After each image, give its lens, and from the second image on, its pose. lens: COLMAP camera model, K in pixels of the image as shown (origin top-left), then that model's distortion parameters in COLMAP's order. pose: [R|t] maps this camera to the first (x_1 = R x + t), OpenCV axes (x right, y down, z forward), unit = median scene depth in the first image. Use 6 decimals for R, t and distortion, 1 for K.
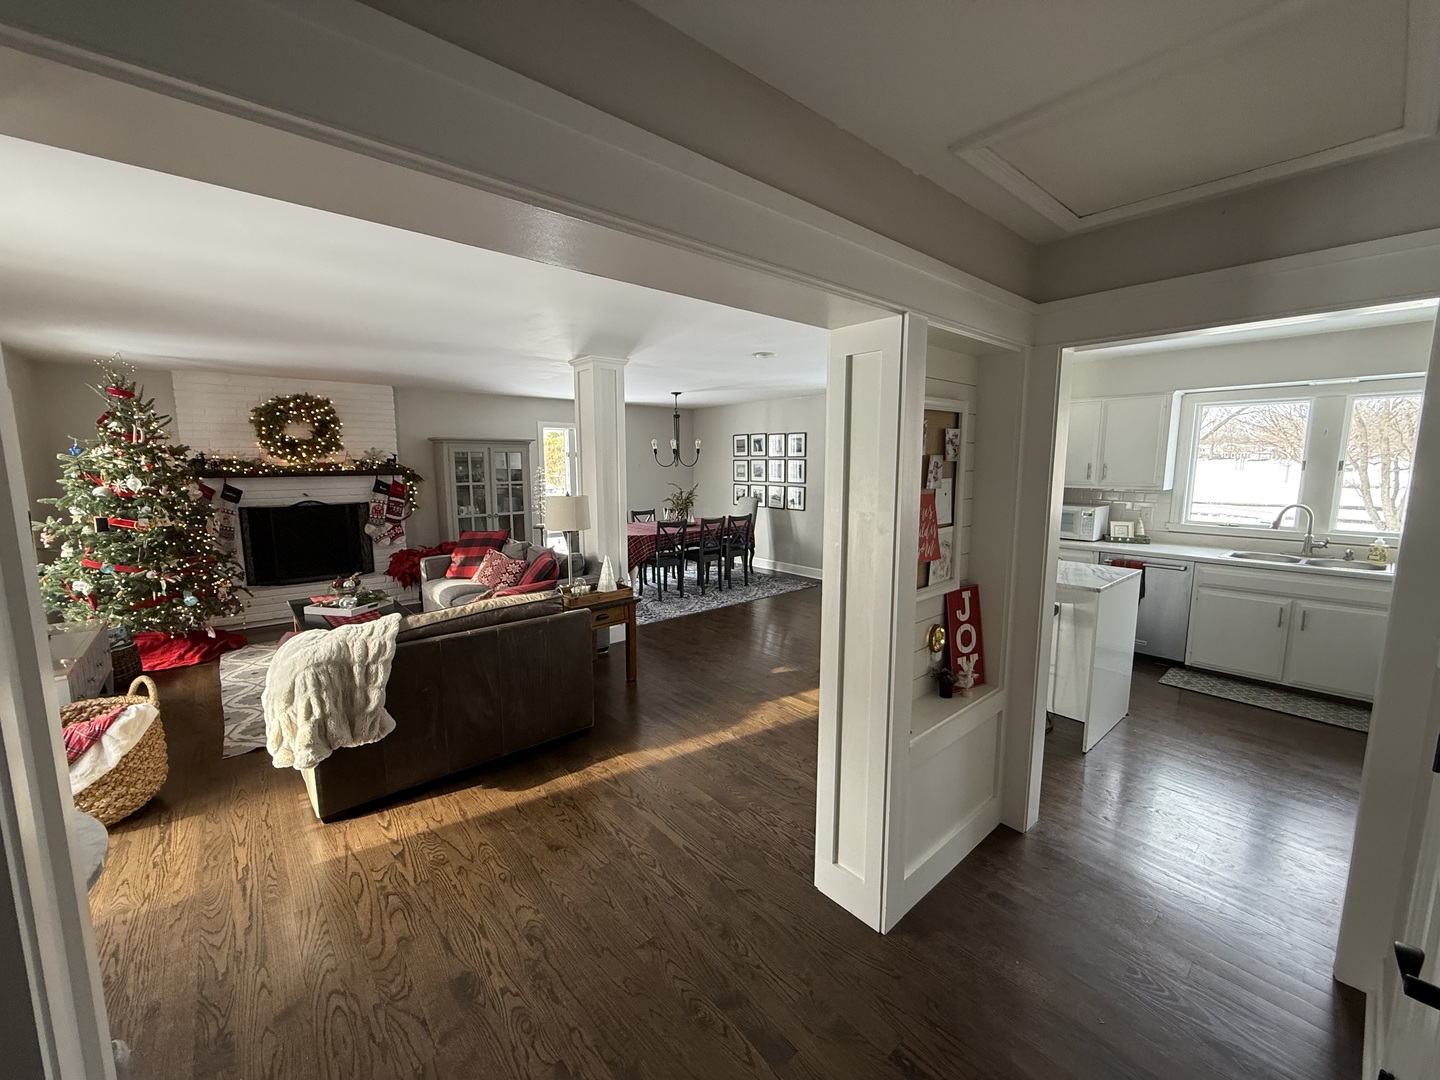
lens RADIAL K [[569.9, 0, 723.0], [0, 569.9, 537.8], [0, 0, 1]] dist [-0.006563, -0.000063]
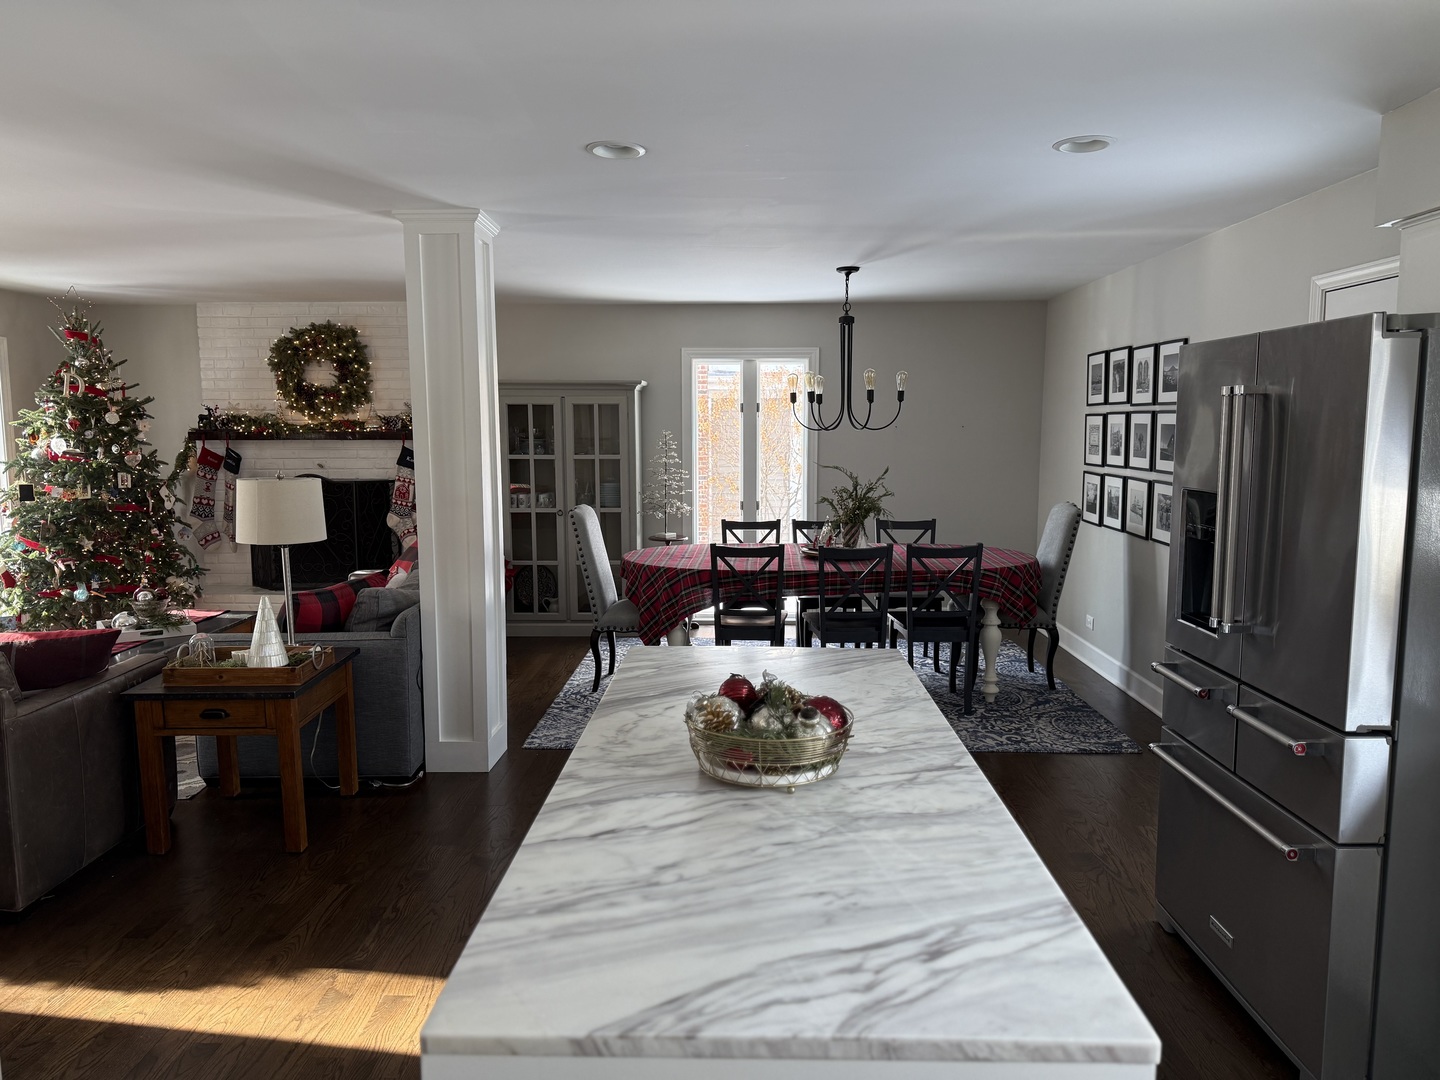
lens RADIAL K [[1002.6, 0, 718.7], [0, 1002.6, 538.7], [0, 0, 1]] dist [0.060055, -0.069254]
pose [[0.741604, 0.075464, -0.666580, 0.496422], [-0.088393, 0.995981, 0.014414, -0.049553], [0.664989, 0.048232, 0.745294, 0.416713]]
